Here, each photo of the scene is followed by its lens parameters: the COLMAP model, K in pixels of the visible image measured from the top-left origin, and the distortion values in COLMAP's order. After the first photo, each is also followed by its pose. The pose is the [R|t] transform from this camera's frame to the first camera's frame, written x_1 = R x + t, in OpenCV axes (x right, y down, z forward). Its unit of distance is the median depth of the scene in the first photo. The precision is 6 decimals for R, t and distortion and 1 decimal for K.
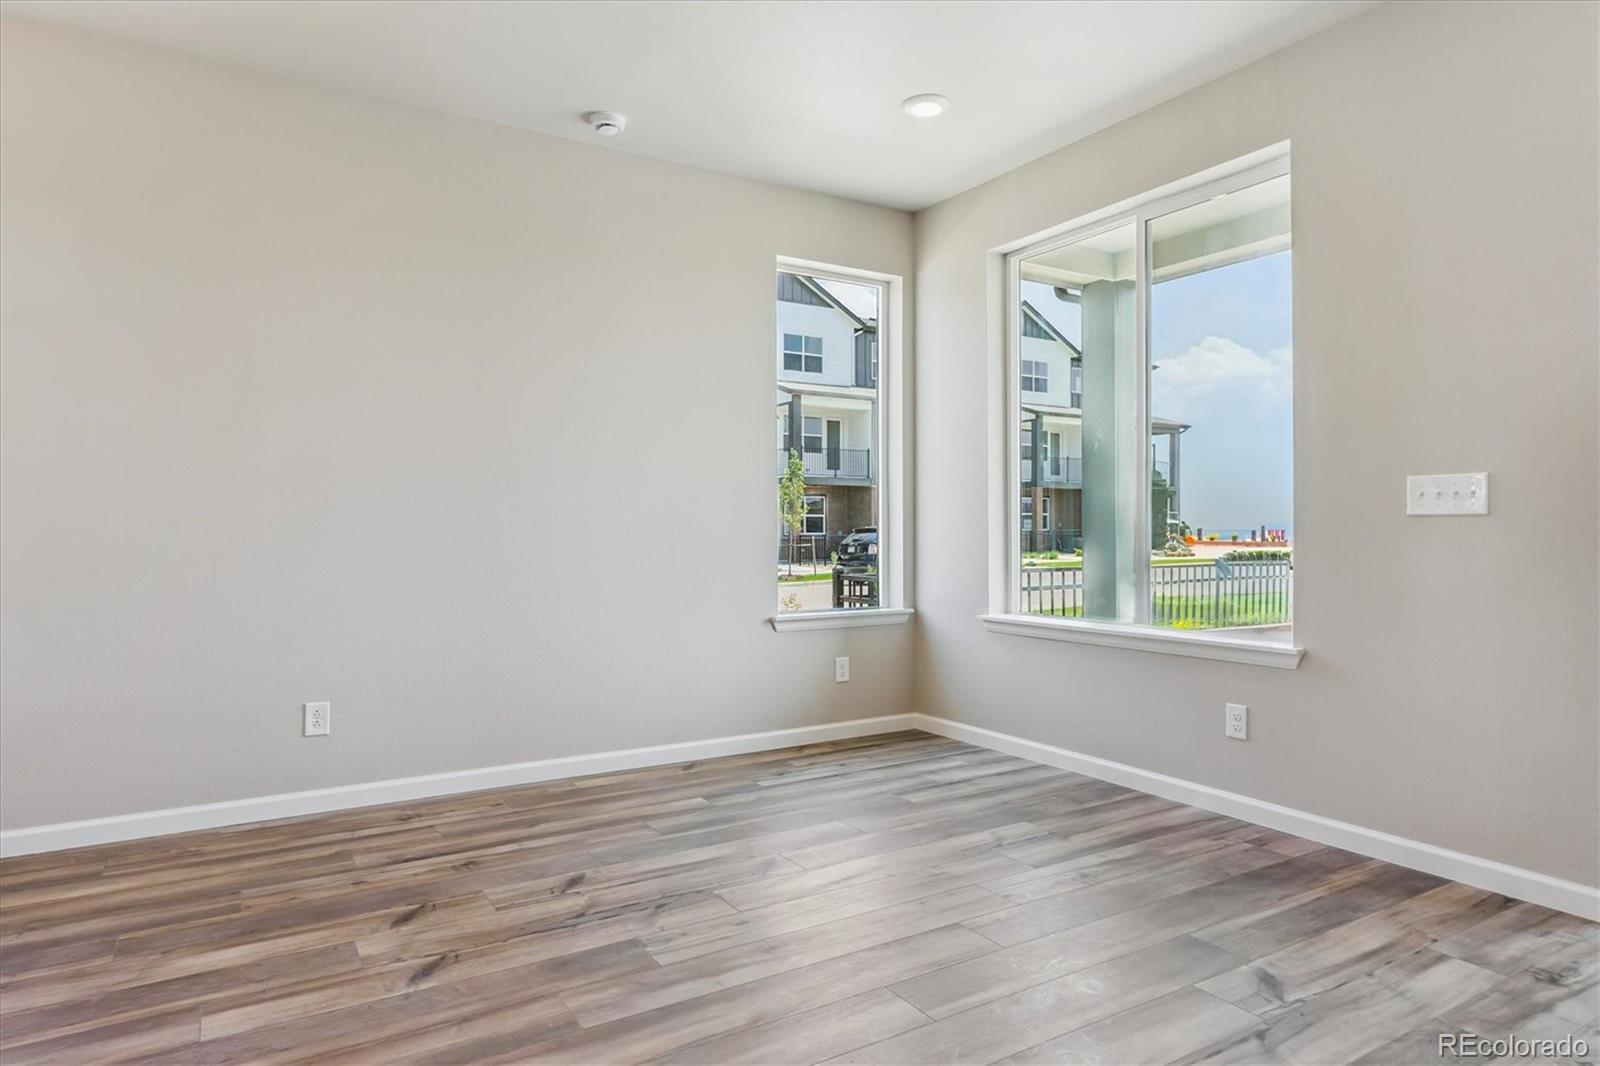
lens RADIAL K [[916.2, 0, 735.4], [0, 916.2, 535.3], [0, 0, 1]] dist [-0.000798, -0.000523]
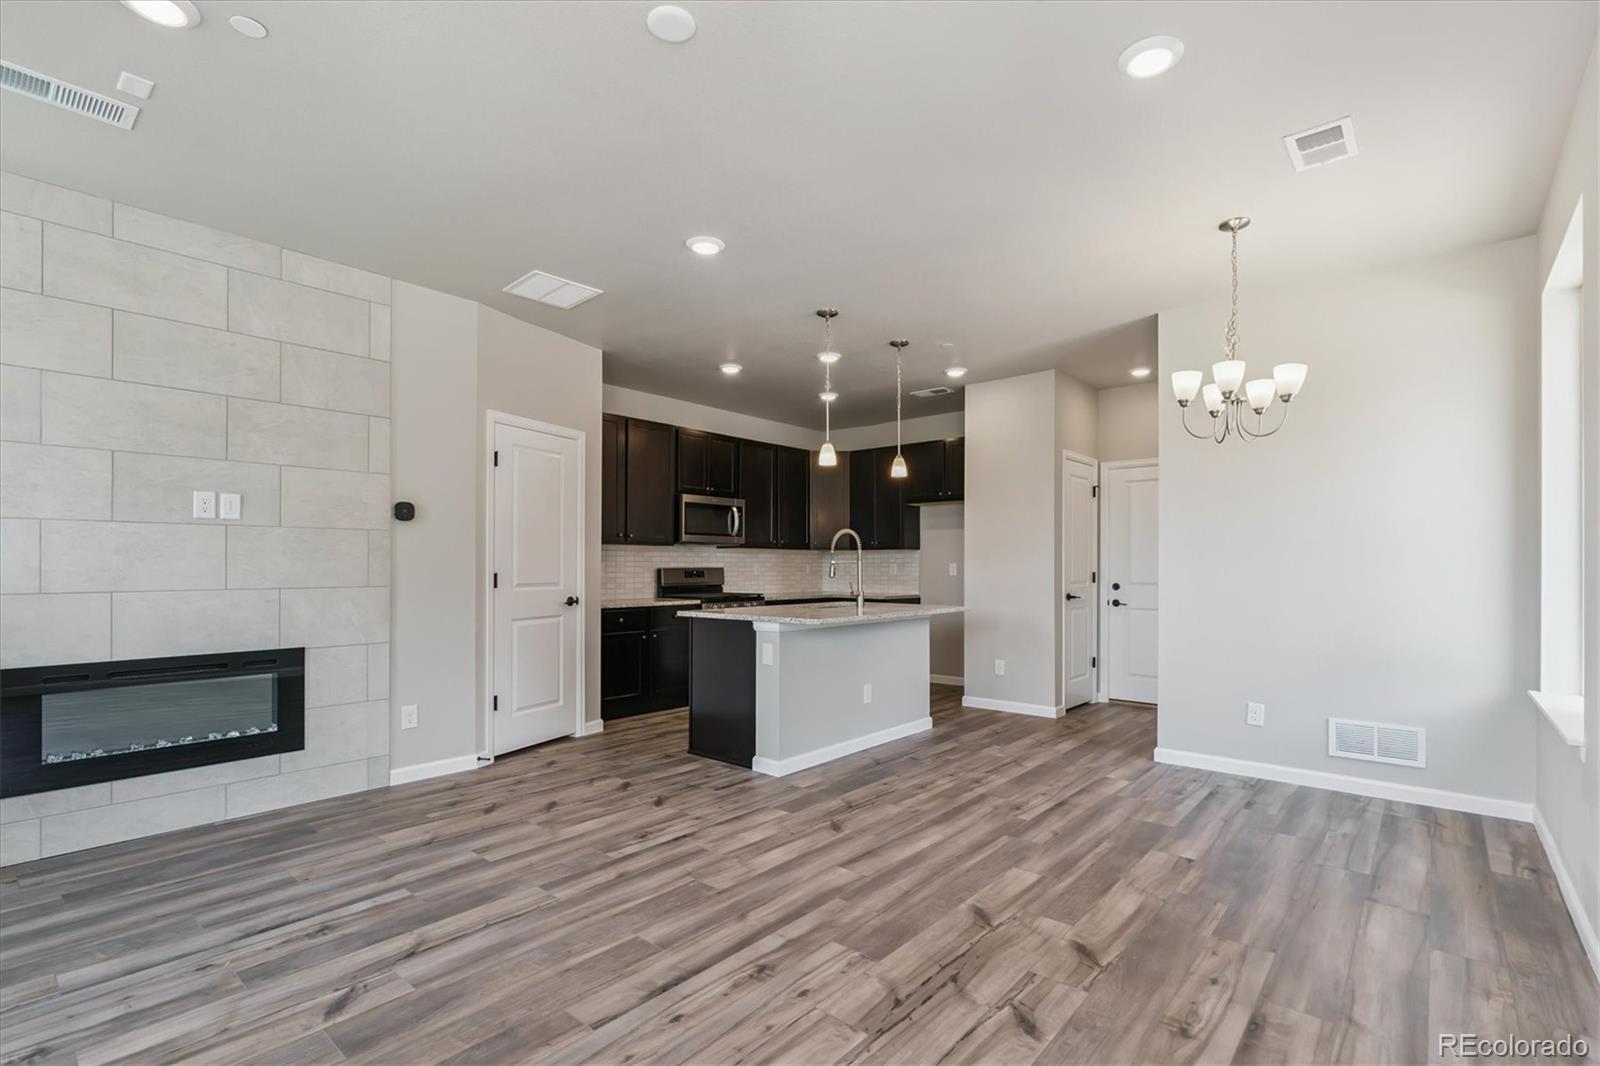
lens RADIAL K [[767.5, 0, 797.2], [0, 767.5, 561.3], [0, 0, 1]] dist [-0.002407, 0.000501]
pose [[-0.933716, -0.002306, -0.358007, 0.257709], [-0.001951, 0.999997, -0.001351, -0.055299], [0.358009, -0.000563, -0.933718, 1.418751]]
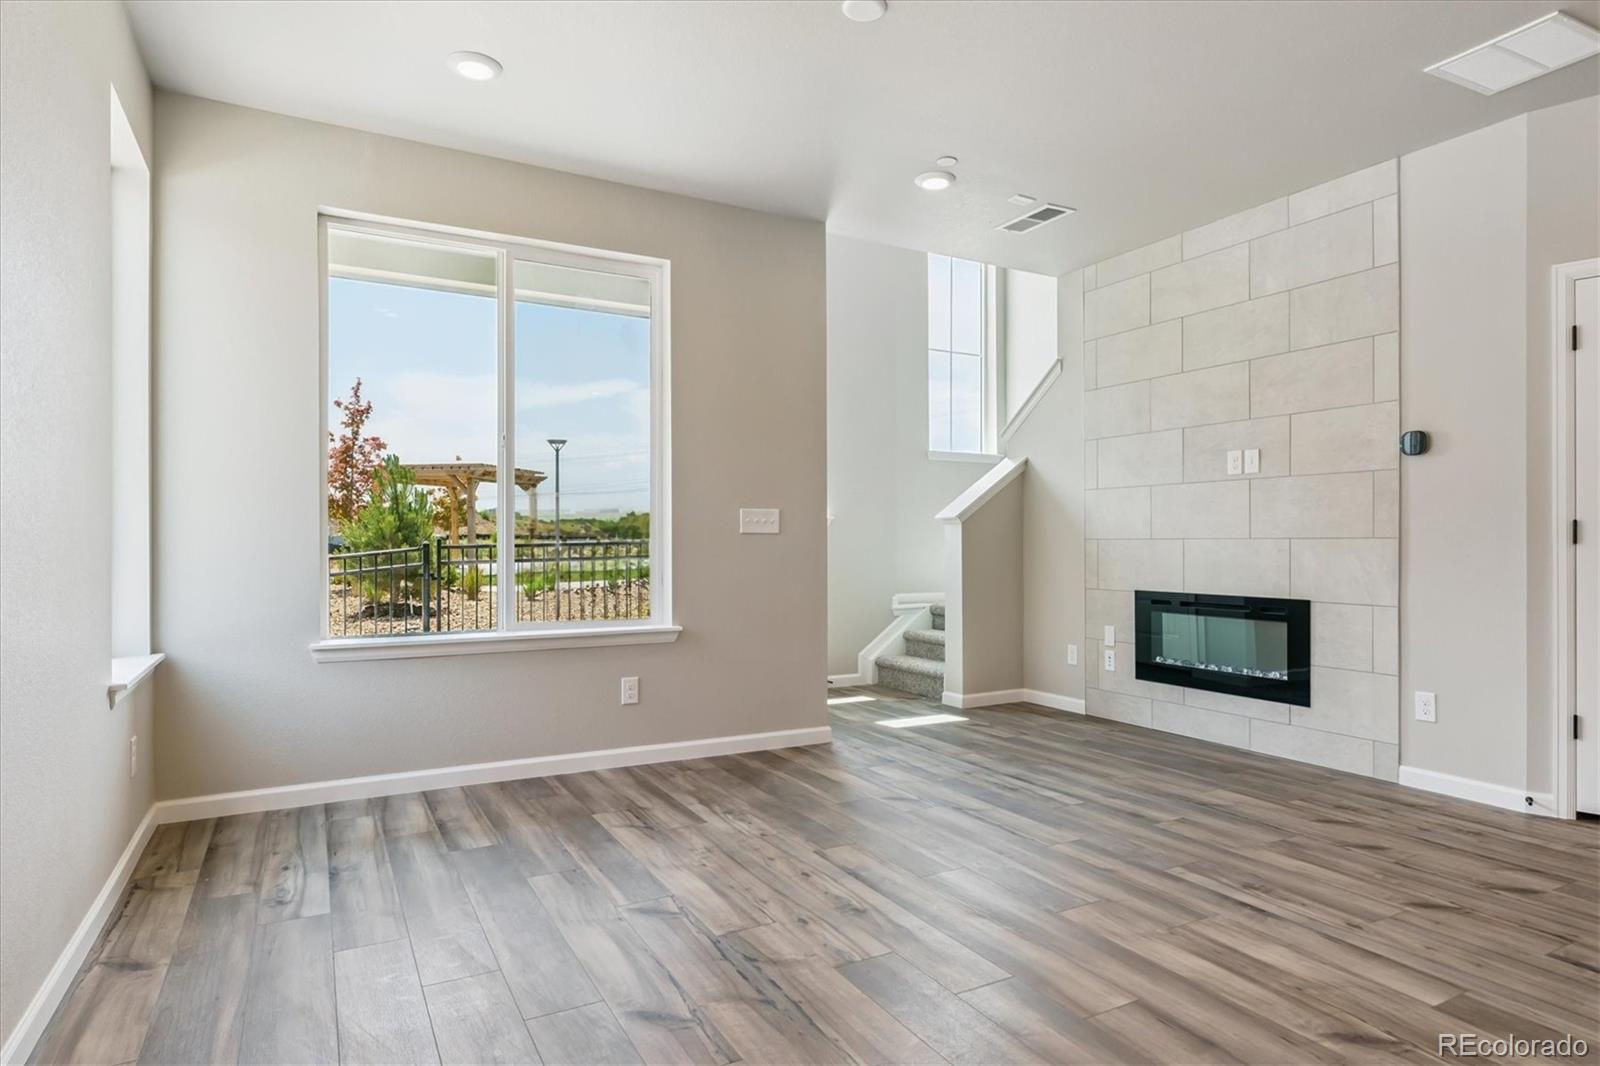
lens RADIAL K [[942.5, 0, 830.9], [0, 942.5, 548.1], [0, 0, 1]] dist [0.002698, 0.000626]
pose [[-0.003121, -0.005703, 0.999979, -0.835777], [0.000680, 0.999983, 0.005705, -0.008471], [-0.999995, 0.000697, -0.003118, 0.757130]]
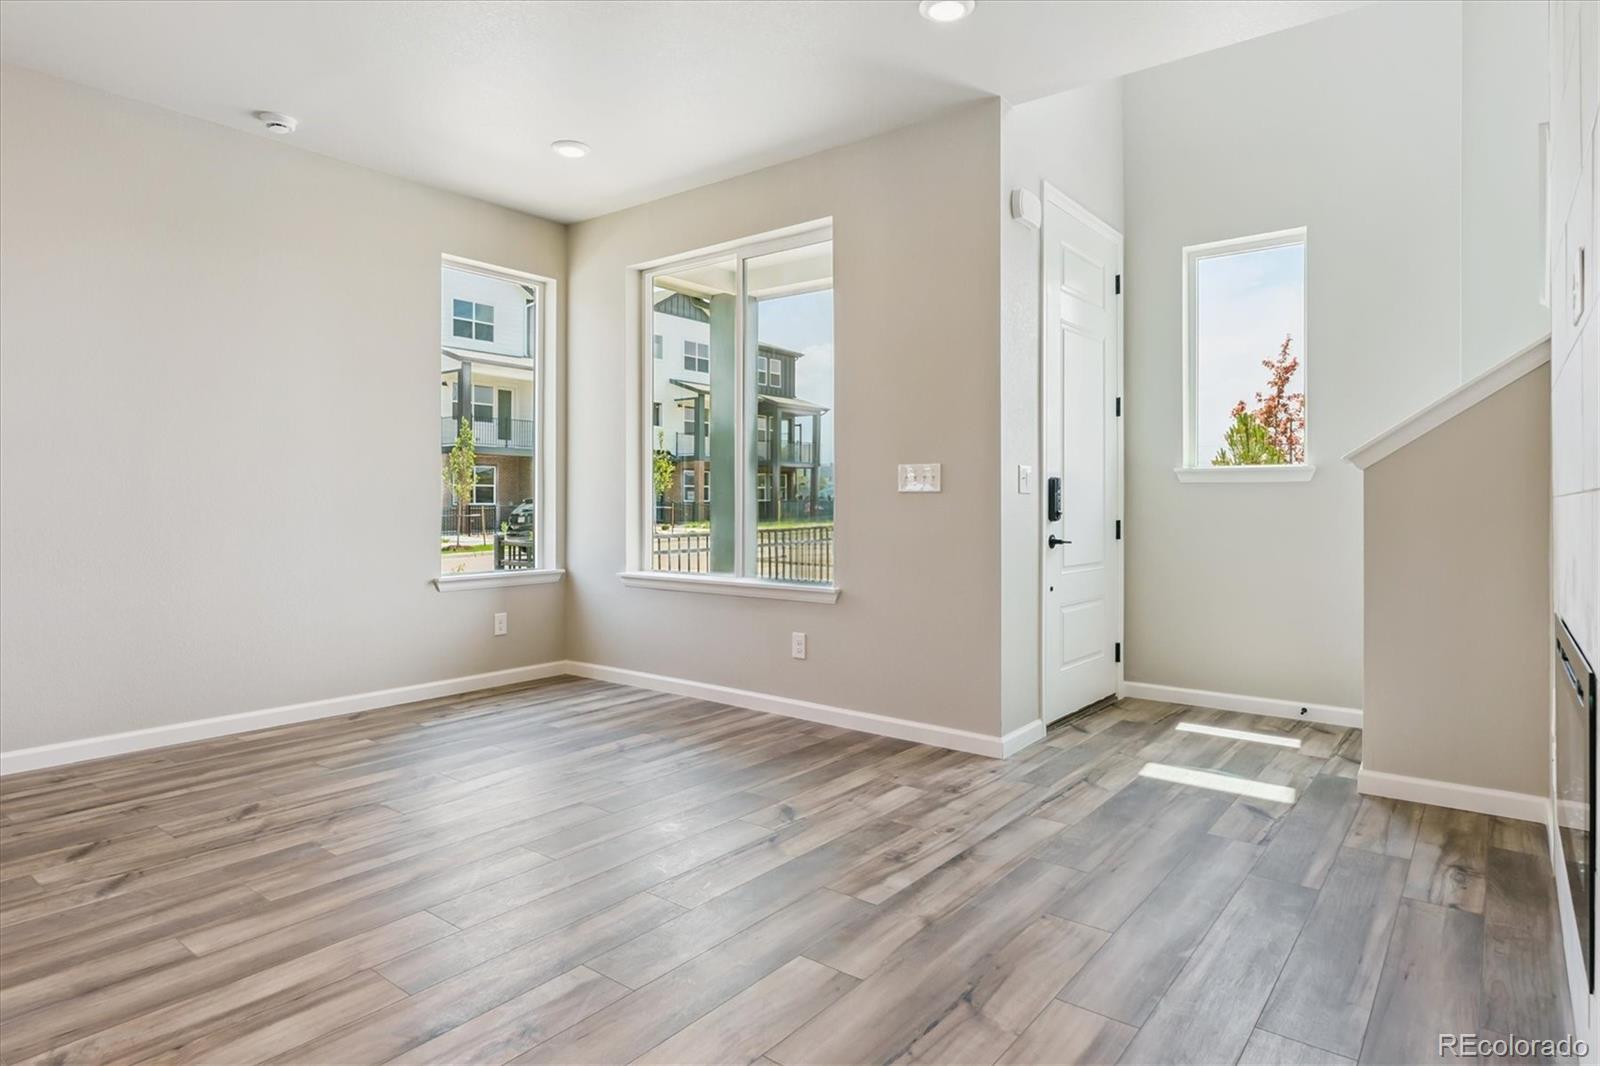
lens RADIAL K [[913.1, 0, 718.4], [0, 913.1, 498.7], [0, 0, 1]] dist [-0.000069, -0.000029]
pose [[0.944078, 0.005390, 0.329677, -0.002231], [-0.002808, 0.999962, -0.008309, 0.001210], [-0.329709, 0.006919, 0.944057, -0.227443]]
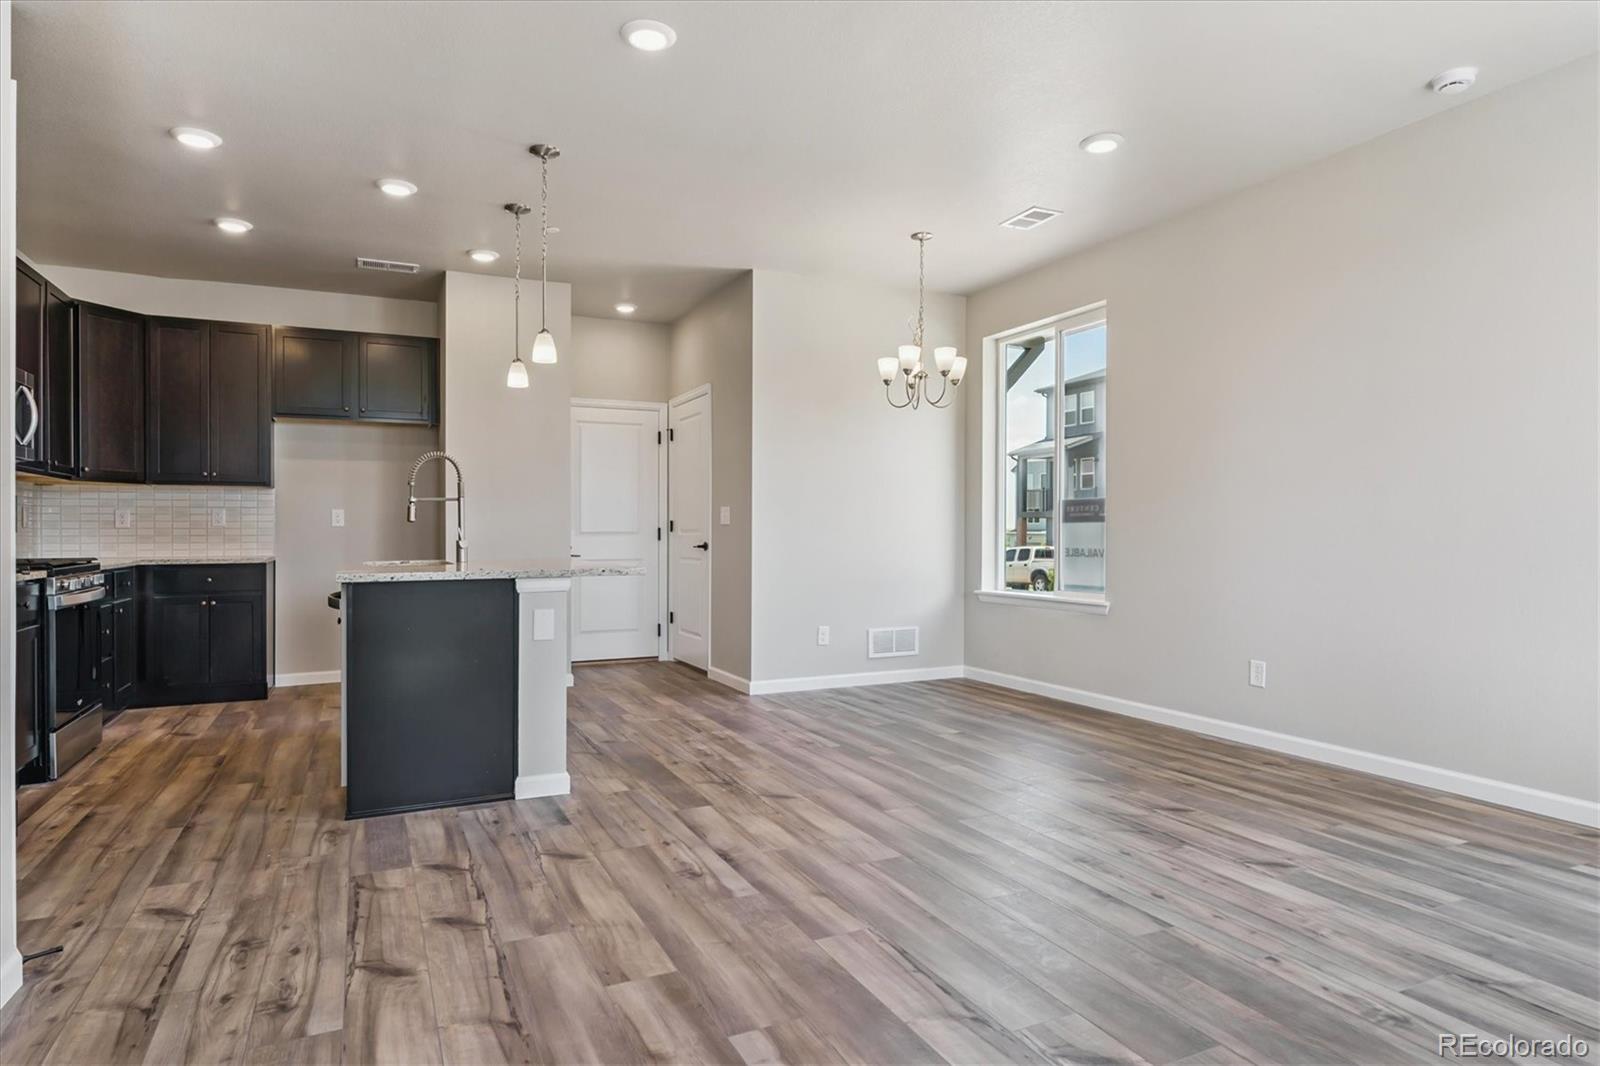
lens RADIAL K [[912.8, 0, 890.7], [0, 912.8, 529.9], [0, 0, 1]] dist [0.000487, -0.000184]
pose [[0.003916, -0.000627, -0.999992, 0.955360], [-0.000667, 1.000000, -0.000630, -0.005712], [0.999992, 0.000670, 0.003915, 0.531781]]
